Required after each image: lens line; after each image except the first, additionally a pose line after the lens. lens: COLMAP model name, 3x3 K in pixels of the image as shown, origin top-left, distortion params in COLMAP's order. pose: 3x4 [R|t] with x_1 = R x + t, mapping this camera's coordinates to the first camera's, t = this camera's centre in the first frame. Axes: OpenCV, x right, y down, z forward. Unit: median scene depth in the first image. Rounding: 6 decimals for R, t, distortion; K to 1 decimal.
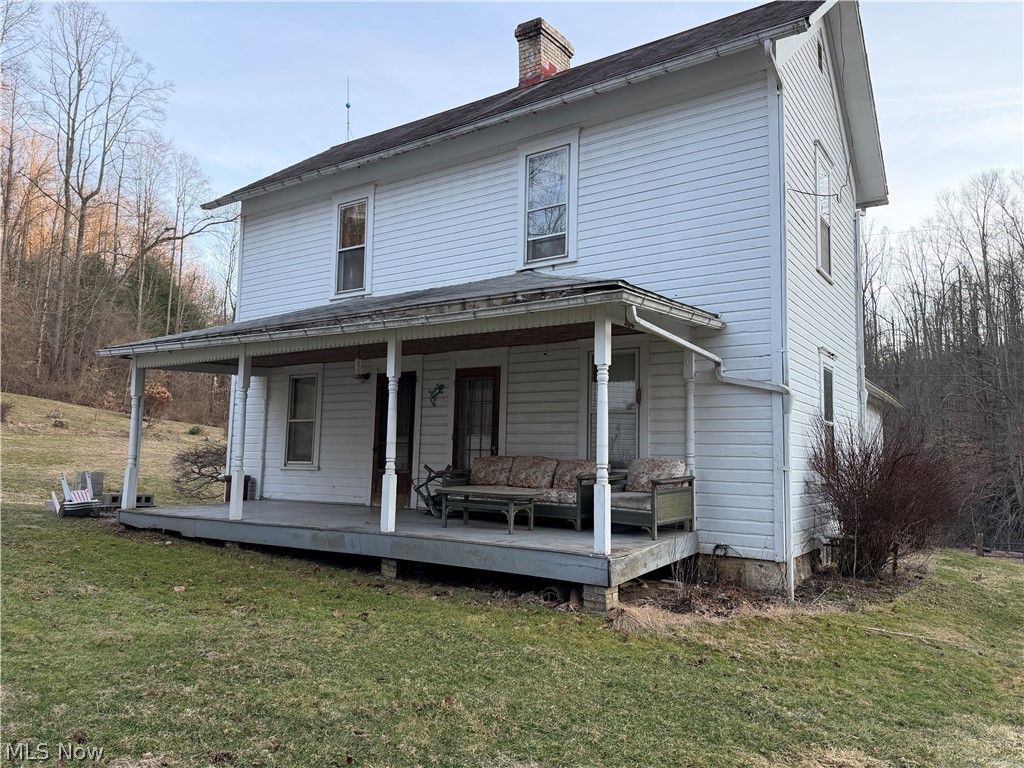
lens RADIAL K [[716.1, 0, 512.0], [0, 716.1, 384.0], [0, 0, 1]] dist [0.010851, -0.001870]
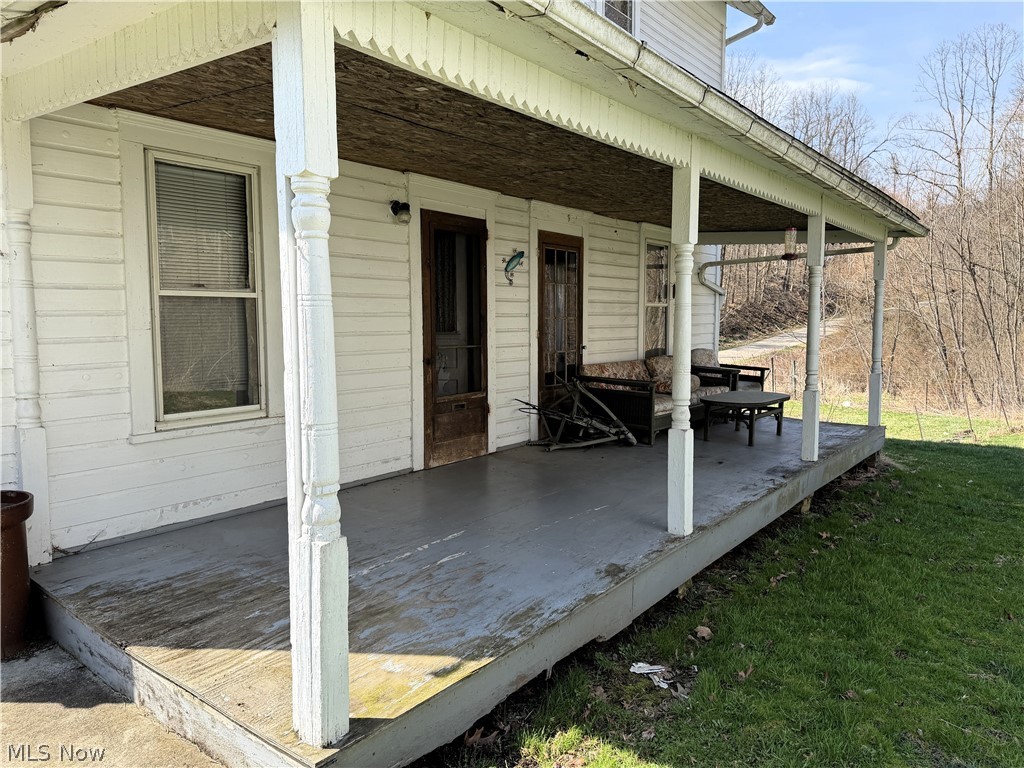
lens RADIAL K [[716.1, 0, 512.0], [0, 716.1, 384.0], [0, 0, 1]] dist [0.010851, -0.001870]
pose [[0.061367, -0.107490, 0.992310, -0.698000], [-0.098840, 0.988643, 0.113205, 0.043516], [-0.993209, -0.105027, 0.050046, 0.911787]]
